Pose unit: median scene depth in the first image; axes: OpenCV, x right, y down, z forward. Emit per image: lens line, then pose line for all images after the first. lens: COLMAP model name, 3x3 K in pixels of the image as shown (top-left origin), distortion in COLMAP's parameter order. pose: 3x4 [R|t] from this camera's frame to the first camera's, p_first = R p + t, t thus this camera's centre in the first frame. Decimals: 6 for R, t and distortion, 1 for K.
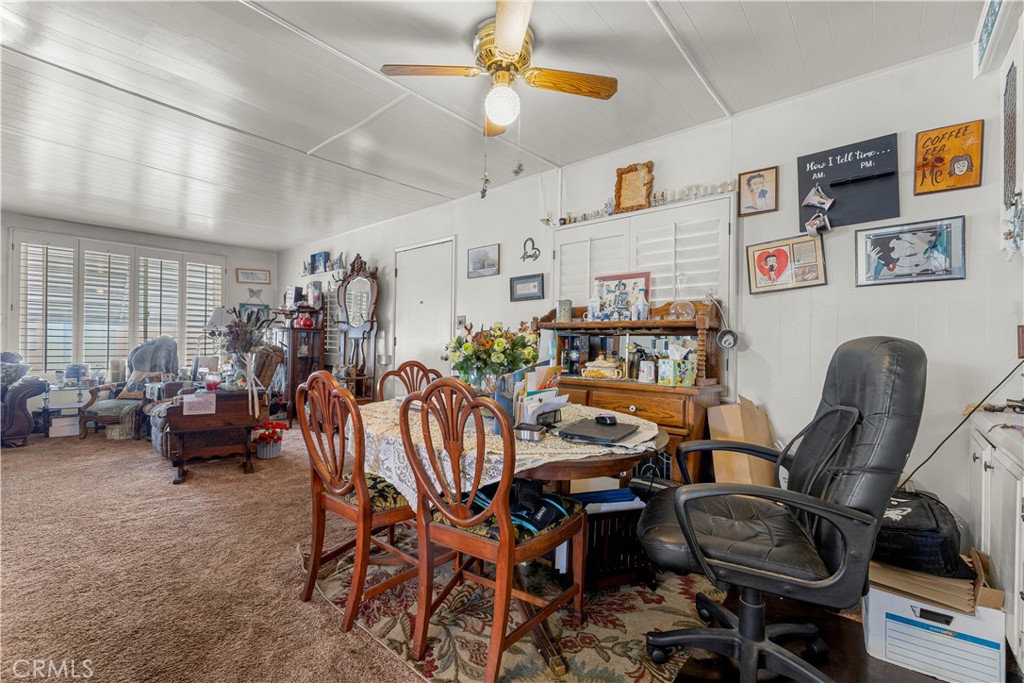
lens RADIAL K [[441.4, 0, 511.0], [0, 441.4, 340.4], [0, 0, 1]] dist [0.000634, -0.000223]
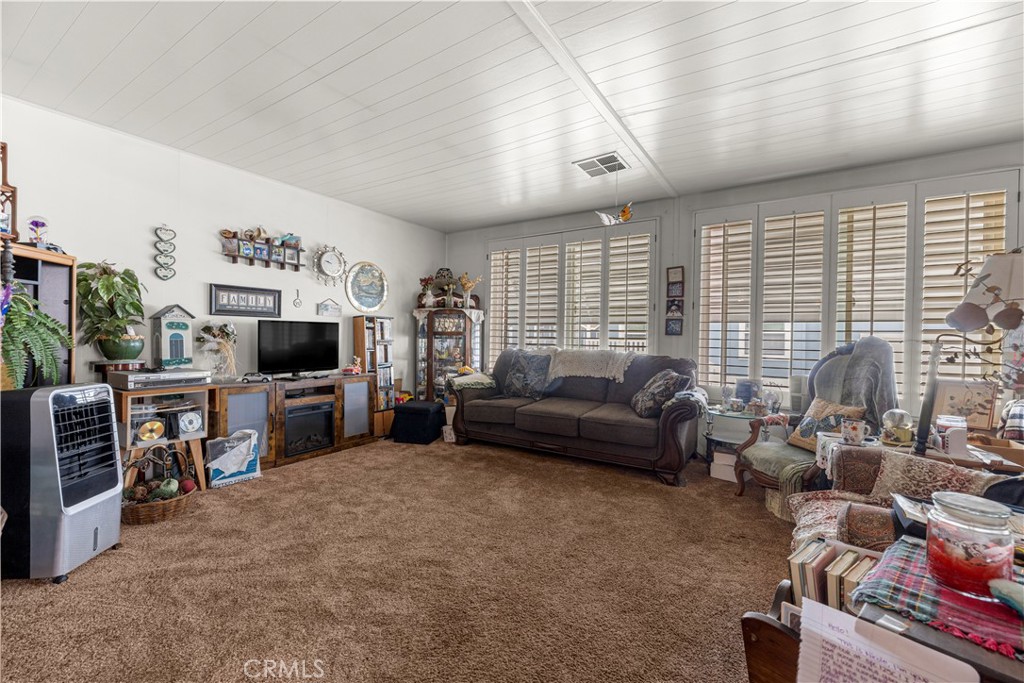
lens RADIAL K [[441.4, 0, 511.8], [0, 441.4, 344.2], [0, 0, 1]] dist [0.000634, -0.000223]
pose [[0.155142, 0.002936, -0.987888, -0.323456], [-0.010432, 0.999945, 0.001334, 0.001510], [0.987837, 0.010098, 0.155164, 0.483804]]
